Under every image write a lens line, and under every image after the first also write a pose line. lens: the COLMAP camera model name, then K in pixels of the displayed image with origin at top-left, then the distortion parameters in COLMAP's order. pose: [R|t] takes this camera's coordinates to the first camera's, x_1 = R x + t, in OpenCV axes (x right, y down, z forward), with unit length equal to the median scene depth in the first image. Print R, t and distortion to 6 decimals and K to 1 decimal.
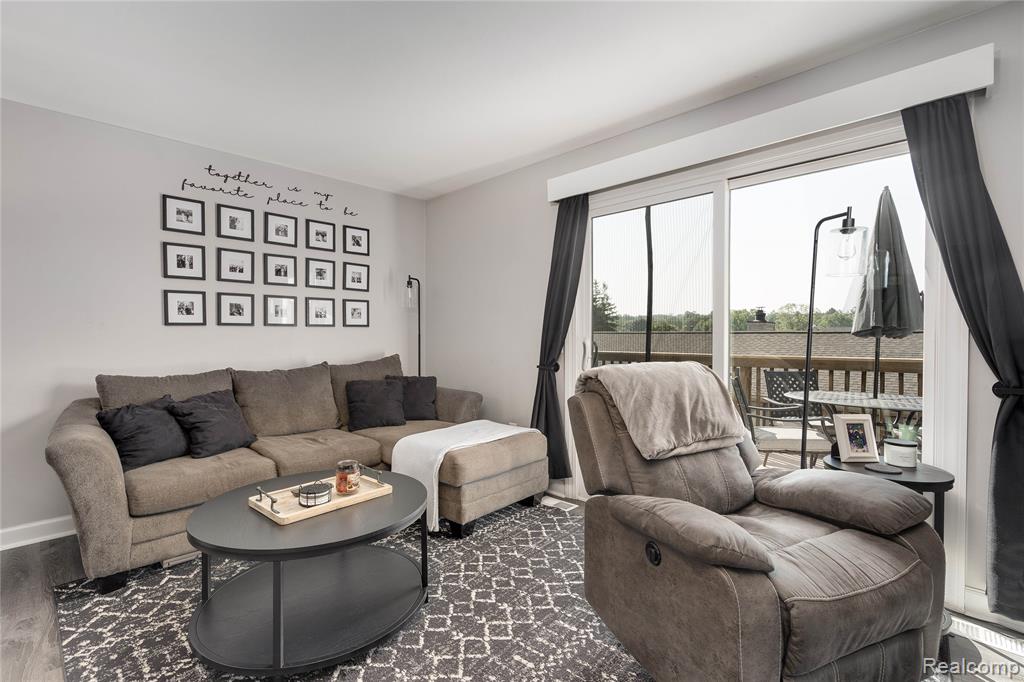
lens RADIAL K [[464.0, 0, 504.0], [0, 464.0, 339.9], [0, 0, 1]] dist [-0.001241, 0.000137]
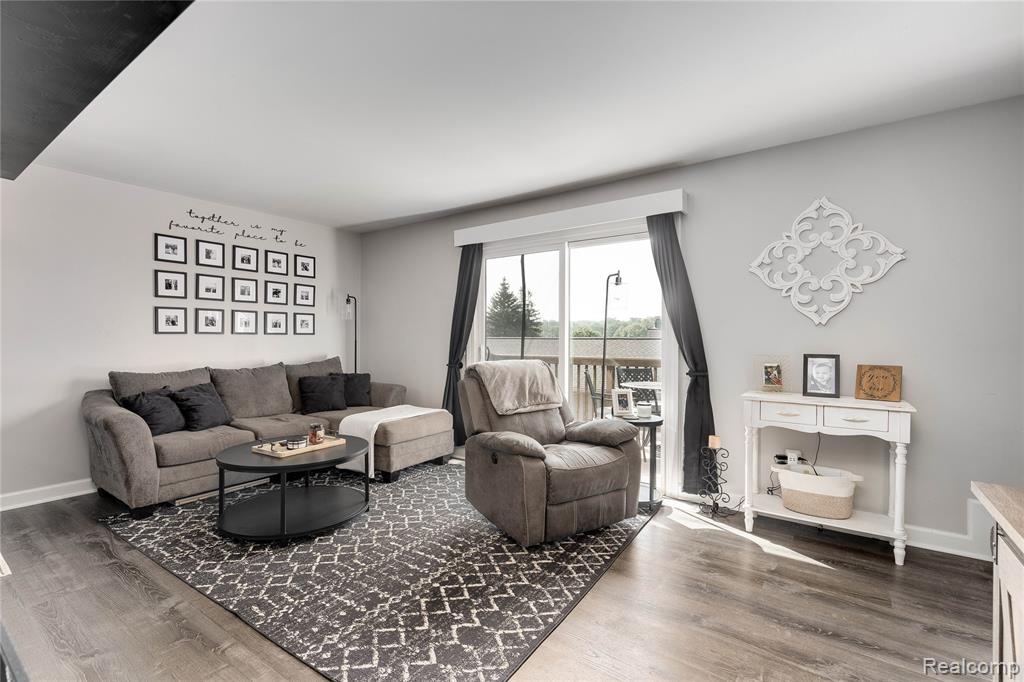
lens RADIAL K [[464.0, 0, 504.0], [0, 464.0, 339.9], [0, 0, 1]] dist [-0.001241, 0.000137]
pose [[0.988176, 0.003363, 0.153286, 0.031101], [-0.001879, 0.999950, -0.009825, -0.003841], [-0.153311, 0.009421, 0.988133, -0.426942]]
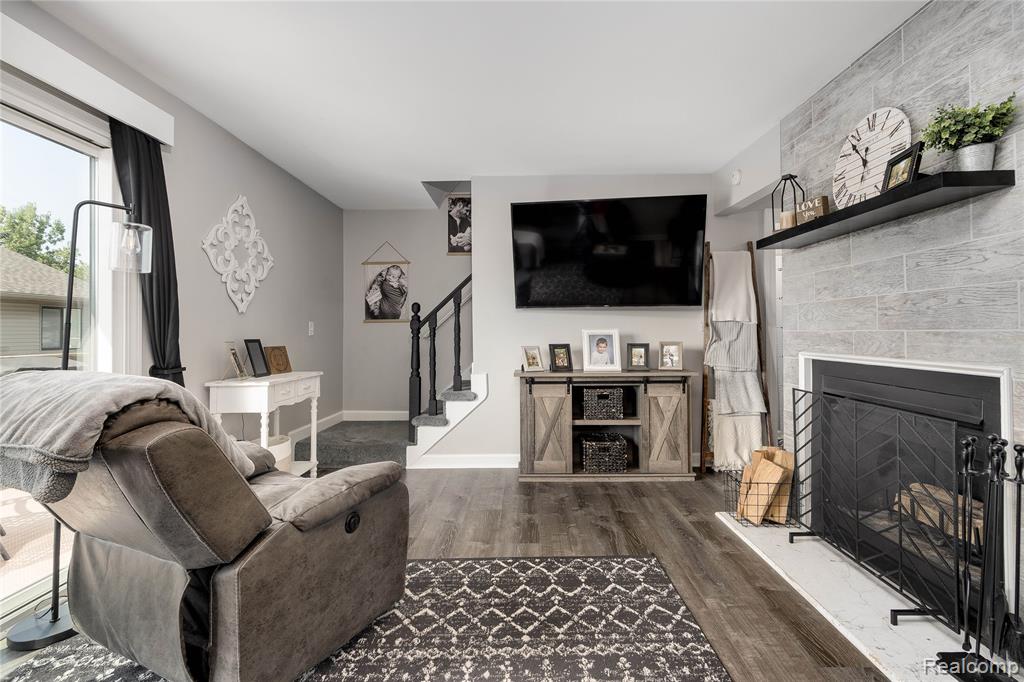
lens RADIAL K [[473.1, 0, 519.0], [0, 473.1, 331.0], [0, 0, 1]] dist [0.001052, 0.000867]
pose [[-0.694134, 0.007935, 0.719802, -0.371126], [0.016790, 0.999846, 0.005170, 0.000074], [-0.719650, 0.015674, -0.694160, 0.713578]]
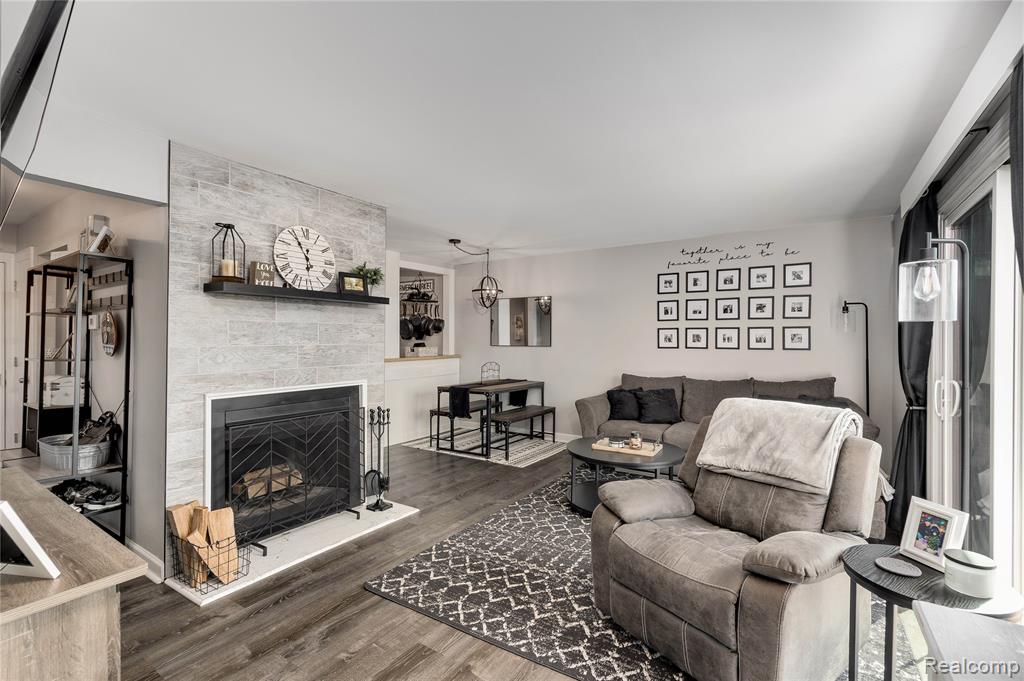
lens RADIAL K [[464.0, 0, 504.0], [0, 464.0, 339.4], [0, 0, 1]] dist [-0.001241, 0.000137]
pose [[0.180898, 0.007357, -0.983474, 0.887642], [-0.014642, 0.999881, 0.004786, -0.065454], [0.983393, 0.013534, 0.180984, 0.109437]]
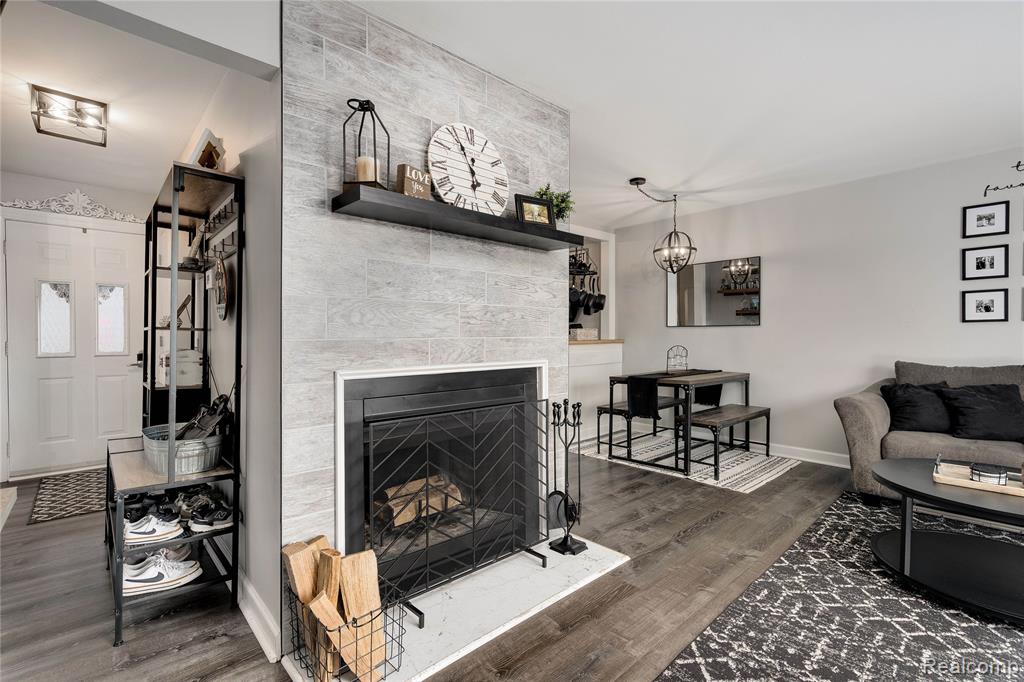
lens RADIAL K [[464.5, 0, 504.3], [0, 464.5, 341.9], [0, 0, 1]] dist [-0.000784, 0.000604]
pose [[-0.059125, 0.018759, -0.998074, 0.469043], [-0.008624, 0.999777, 0.019302, 0.003781], [0.998213, 0.009748, -0.058950, -0.050520]]
